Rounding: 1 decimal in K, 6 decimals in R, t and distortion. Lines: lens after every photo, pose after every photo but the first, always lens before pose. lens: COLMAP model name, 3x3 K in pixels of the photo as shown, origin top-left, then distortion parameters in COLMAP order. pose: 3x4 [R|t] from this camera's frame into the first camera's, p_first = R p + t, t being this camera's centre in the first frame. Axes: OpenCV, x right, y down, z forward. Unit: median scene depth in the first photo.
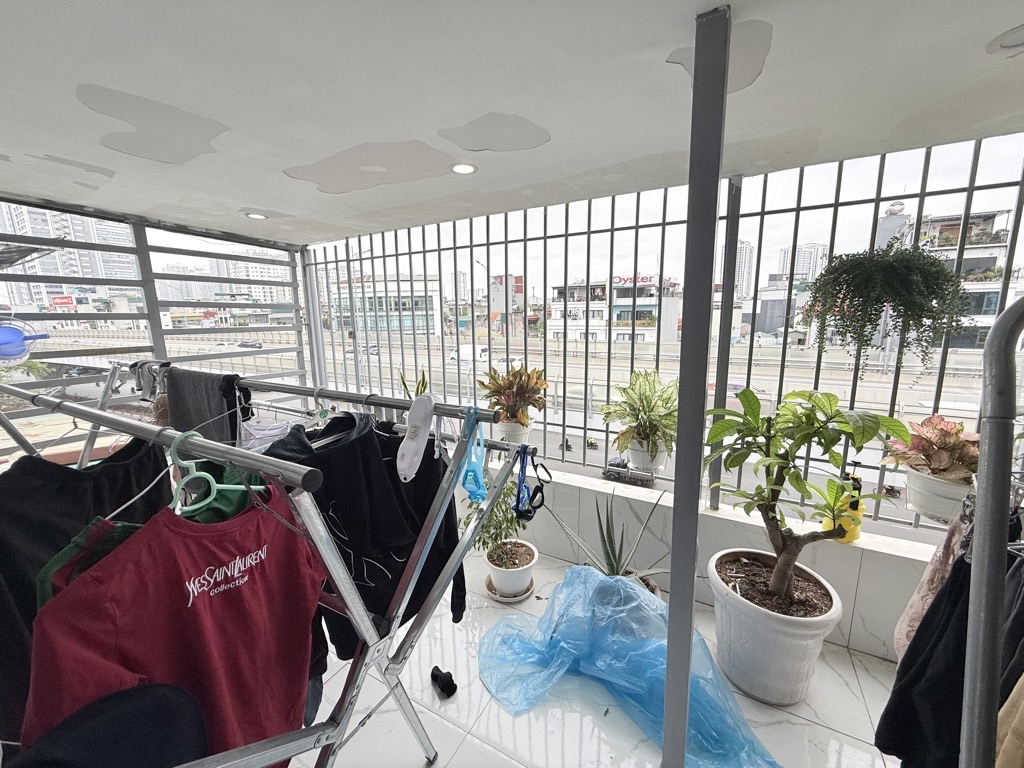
lens RADIAL K [[407.4, 0, 511.4], [0, 407.4, 384.3], [0, 0, 1]] dist [0.000631, -0.000082]
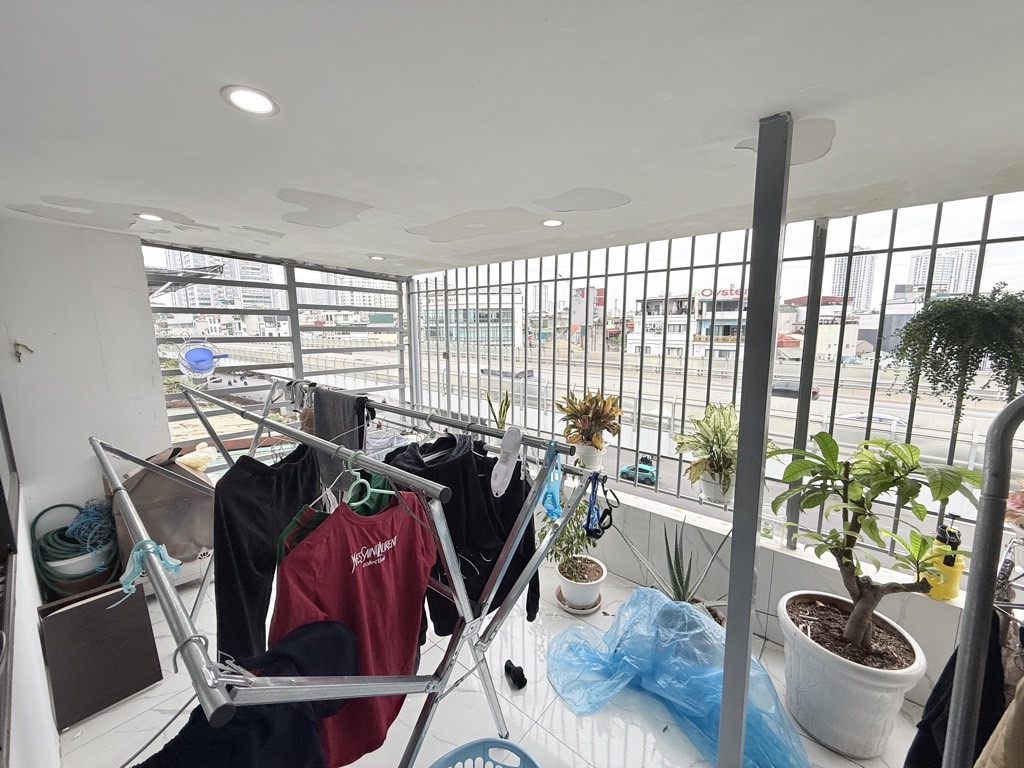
lens RADIAL K [[409.0, 0, 511.7], [0, 409.0, 384.1], [0, 0, 1]] dist [-0.000264, -0.000155]
pose [[0.981601, 0.040059, -0.186693, 0.002996], [-0.045179, 0.998708, -0.023252, -0.047102], [0.185521, 0.031259, 0.982143, -0.140234]]
